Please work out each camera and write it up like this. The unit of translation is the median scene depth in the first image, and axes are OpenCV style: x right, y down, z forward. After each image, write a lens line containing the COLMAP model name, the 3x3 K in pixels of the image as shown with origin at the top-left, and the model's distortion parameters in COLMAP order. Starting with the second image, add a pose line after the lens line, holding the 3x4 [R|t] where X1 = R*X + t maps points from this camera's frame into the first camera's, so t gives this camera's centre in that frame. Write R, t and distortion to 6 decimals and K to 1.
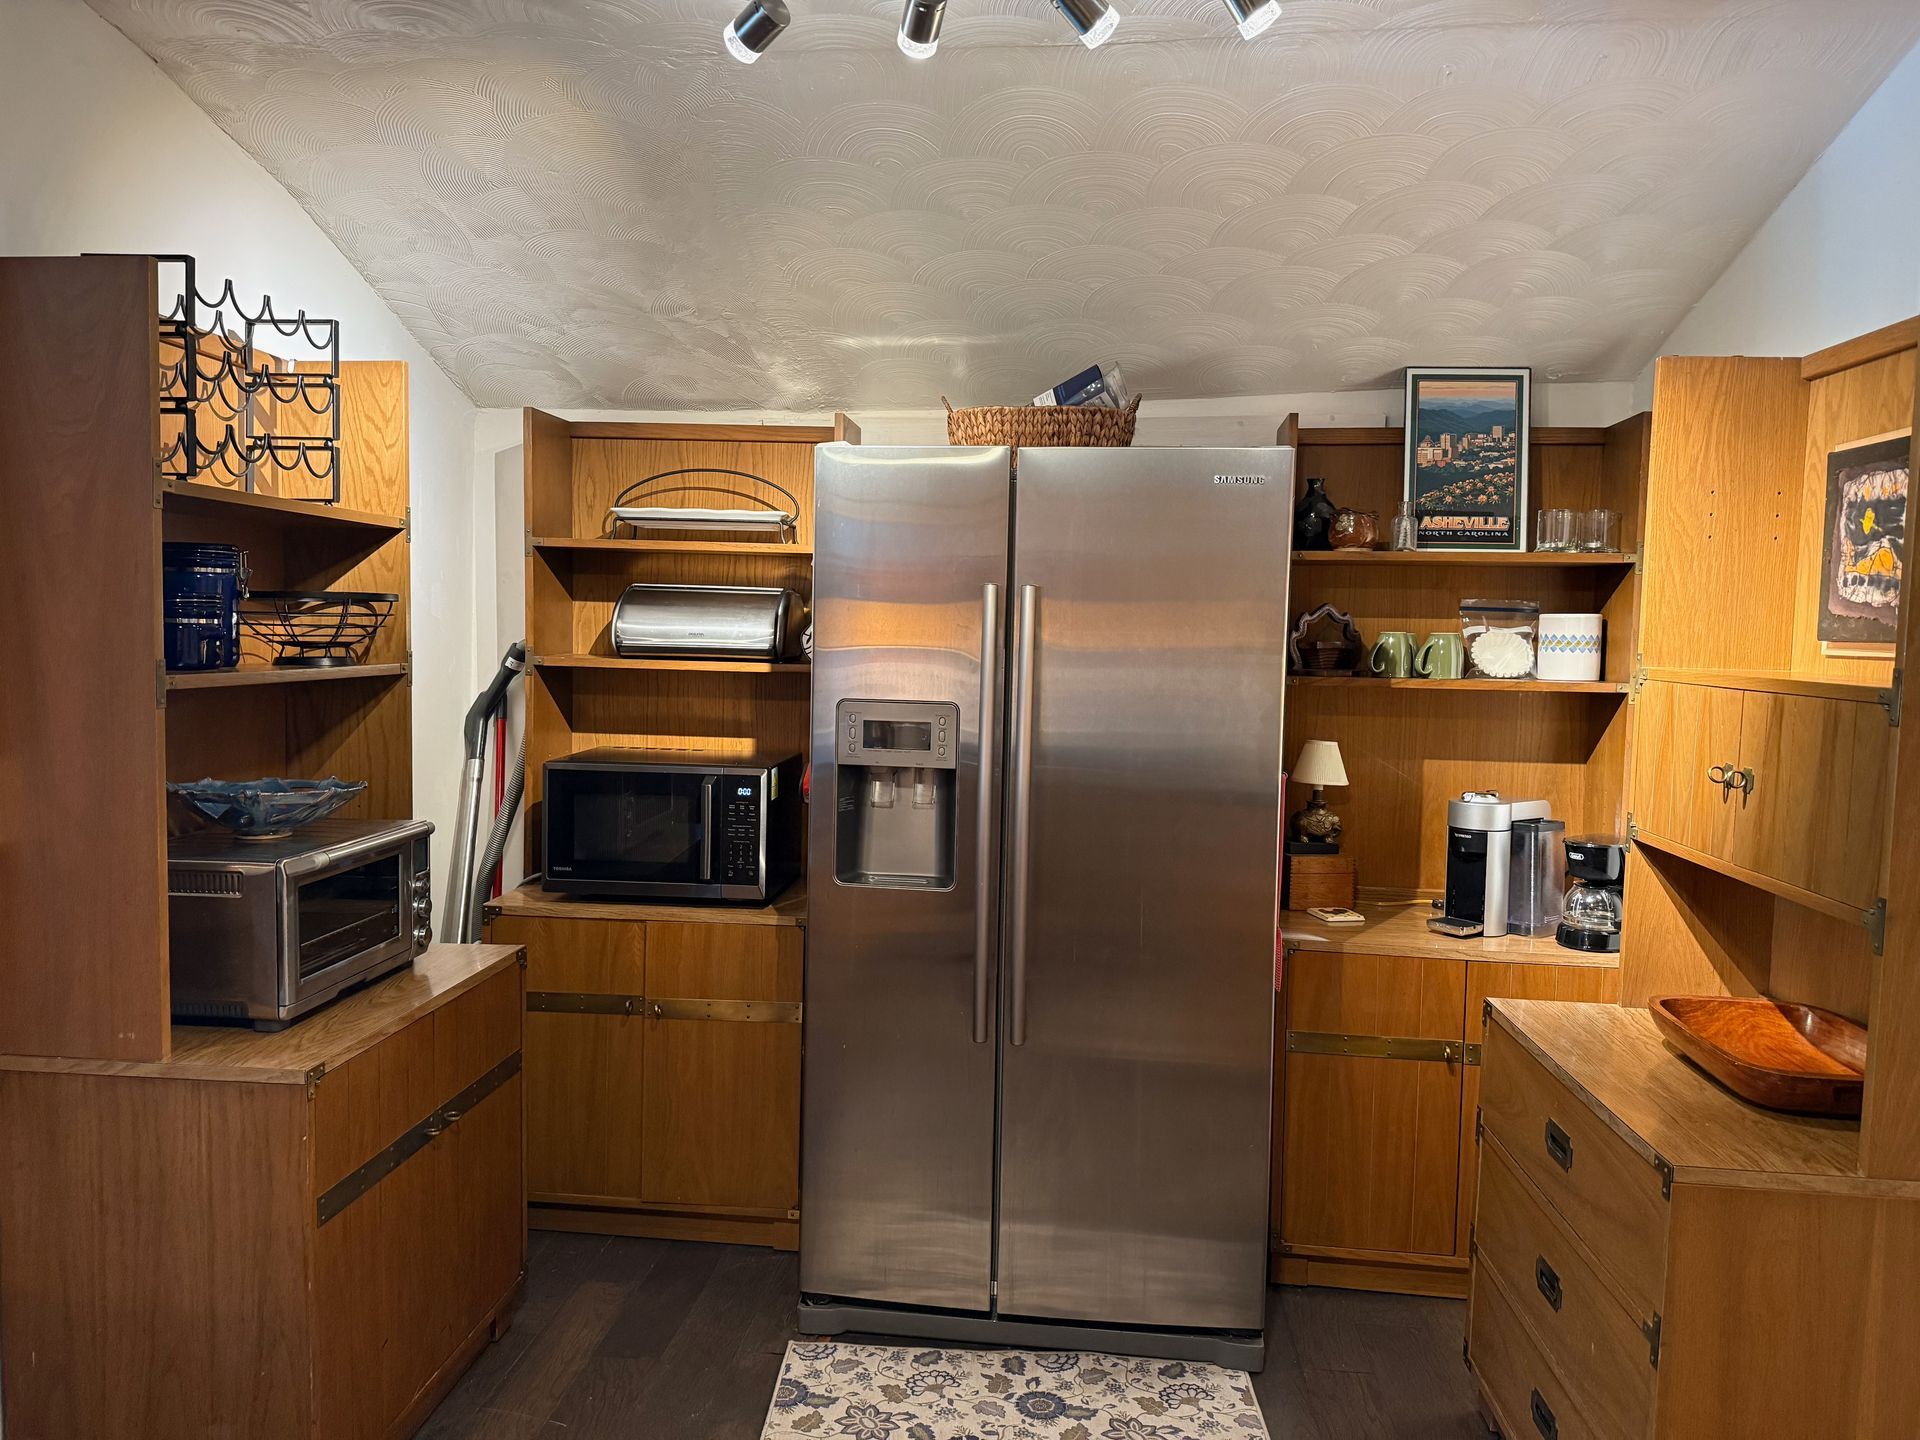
lens RADIAL K [[1354.2, 0, 895.9], [0, 1354.2, 694.0], [0, 0, 1]] dist [0.020674, -0.031887]
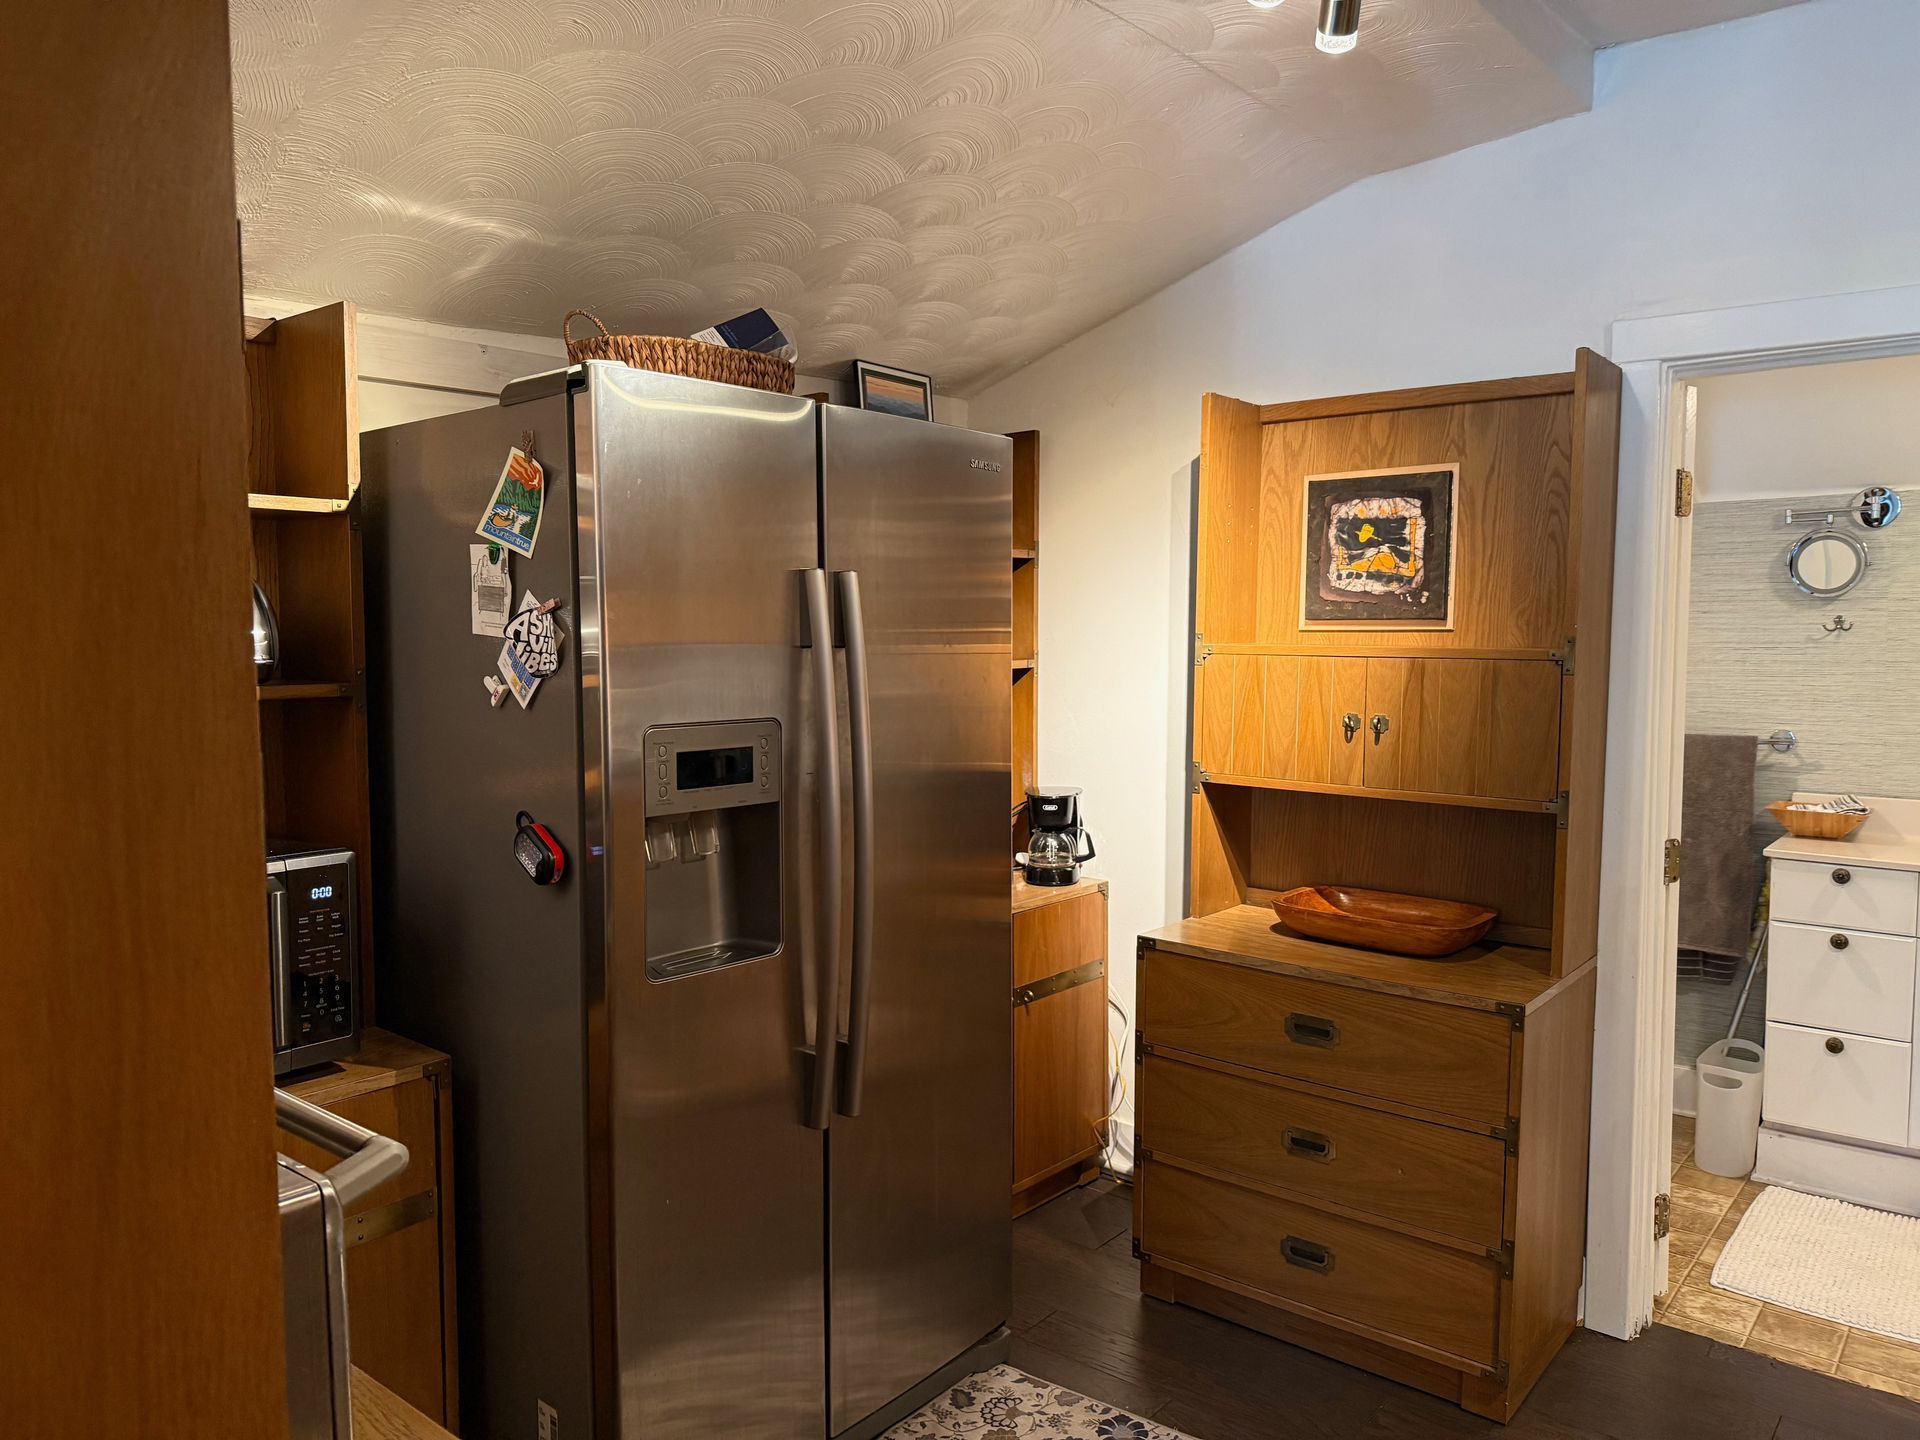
lens RADIAL K [[1348.6, 0, 945.6], [0, 1348.6, 721.2], [0, 0, 1]] dist [0.070327, -0.082482]
pose [[0.536726, -0.082185, 0.839745, -0.680195], [0.055505, 0.996528, 0.062053, -0.042843], [-0.841929, 0.013305, 0.539424, 0.583432]]
